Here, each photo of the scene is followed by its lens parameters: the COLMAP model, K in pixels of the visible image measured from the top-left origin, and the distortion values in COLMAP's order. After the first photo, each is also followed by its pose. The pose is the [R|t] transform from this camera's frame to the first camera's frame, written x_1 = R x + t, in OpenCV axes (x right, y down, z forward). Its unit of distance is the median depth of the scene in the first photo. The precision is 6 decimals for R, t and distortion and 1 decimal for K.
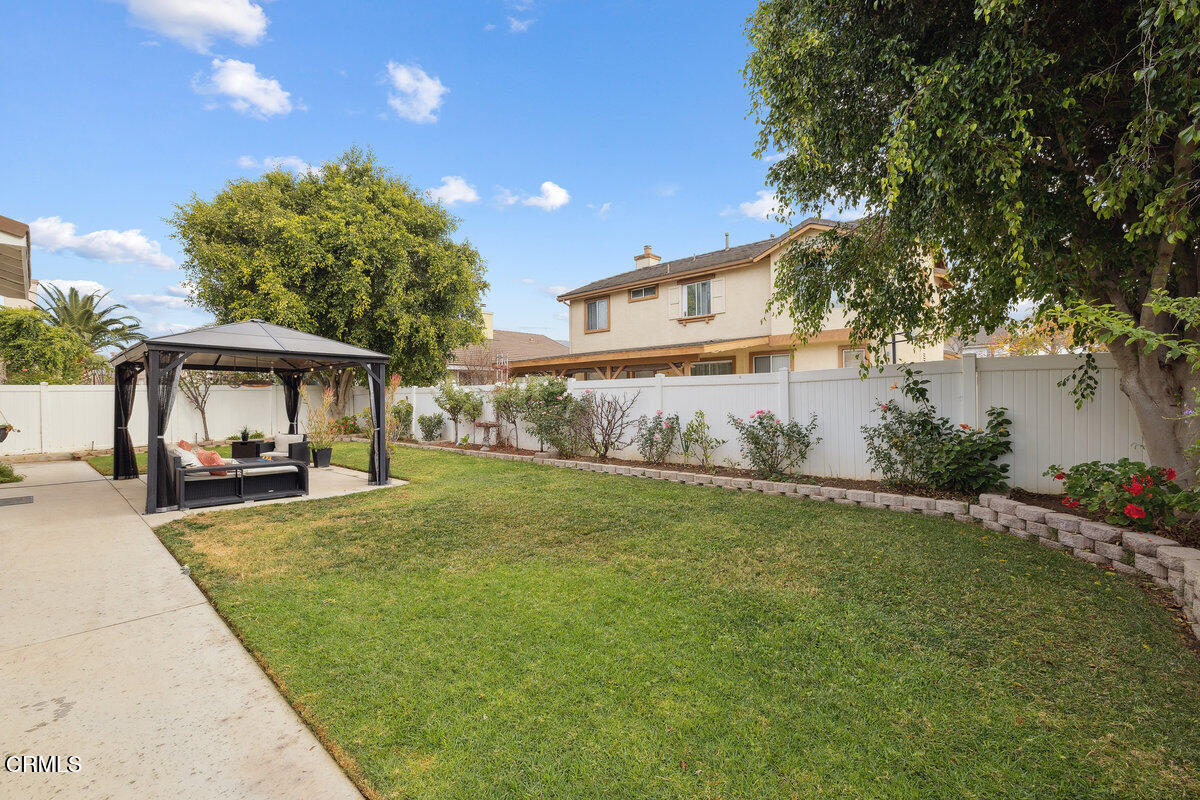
lens RADIAL K [[507.8, 0, 598.6], [0, 507.8, 401.8], [0, 0, 1]] dist [-0.004341, 0.000780]
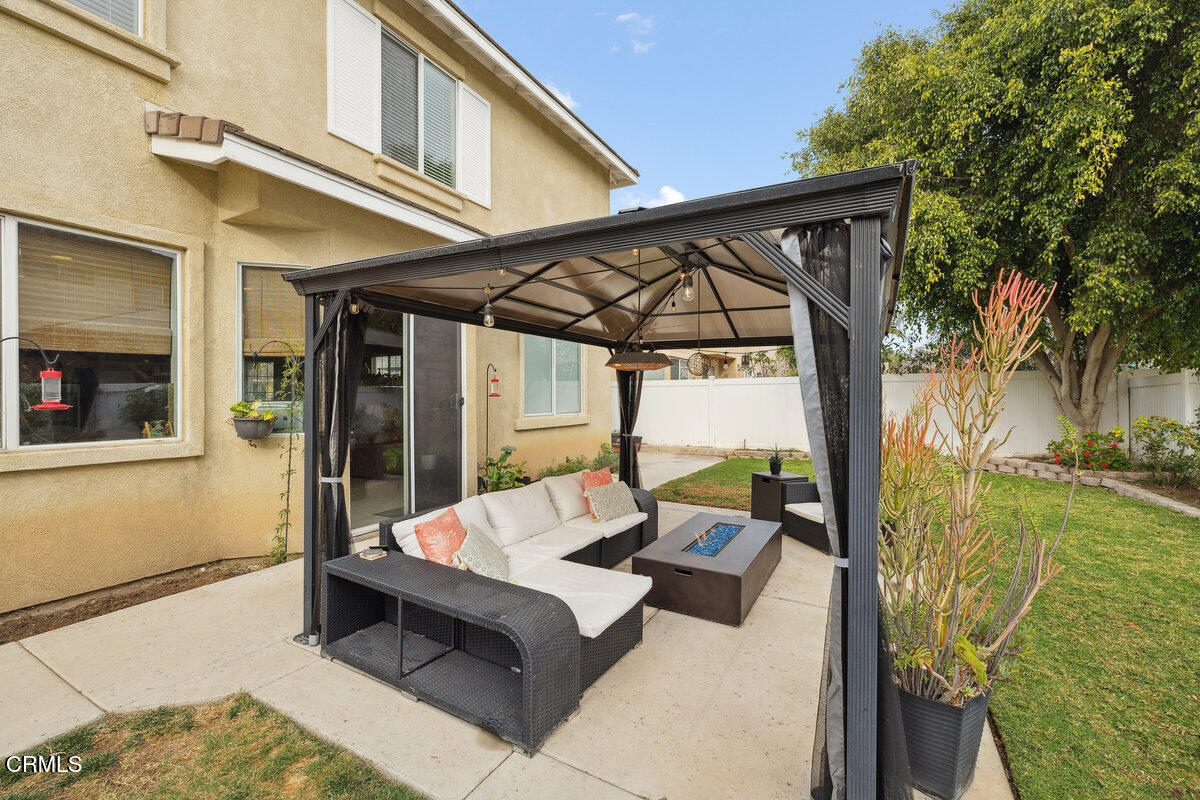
lens RADIAL K [[507.8, 0, 596.5], [0, 507.8, 396.7], [0, 0, 1]] dist [-0.004341, 0.000780]
pose [[0.220825, 0.012096, -0.975238, -0.160355], [-0.009015, 0.999906, 0.010361, -0.006775], [0.975272, 0.006504, 0.220913, 0.519394]]
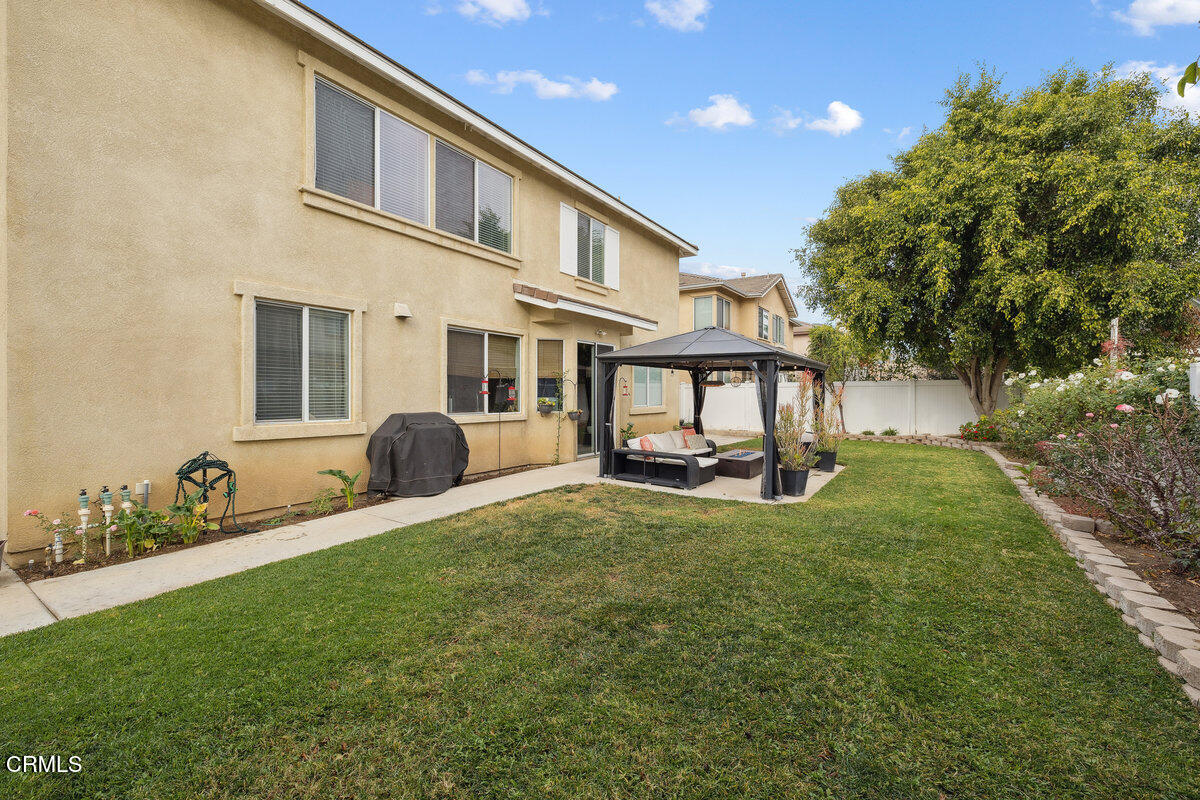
lens RADIAL K [[507.8, 0, 593.1], [0, 507.8, 395.8], [0, 0, 1]] dist [-0.004341, 0.000780]
pose [[0.139555, 0.018142, -0.990048, 0.234875], [-0.013227, 0.999777, 0.016456, -0.014700], [0.990126, 0.010799, 0.139764, 0.348506]]
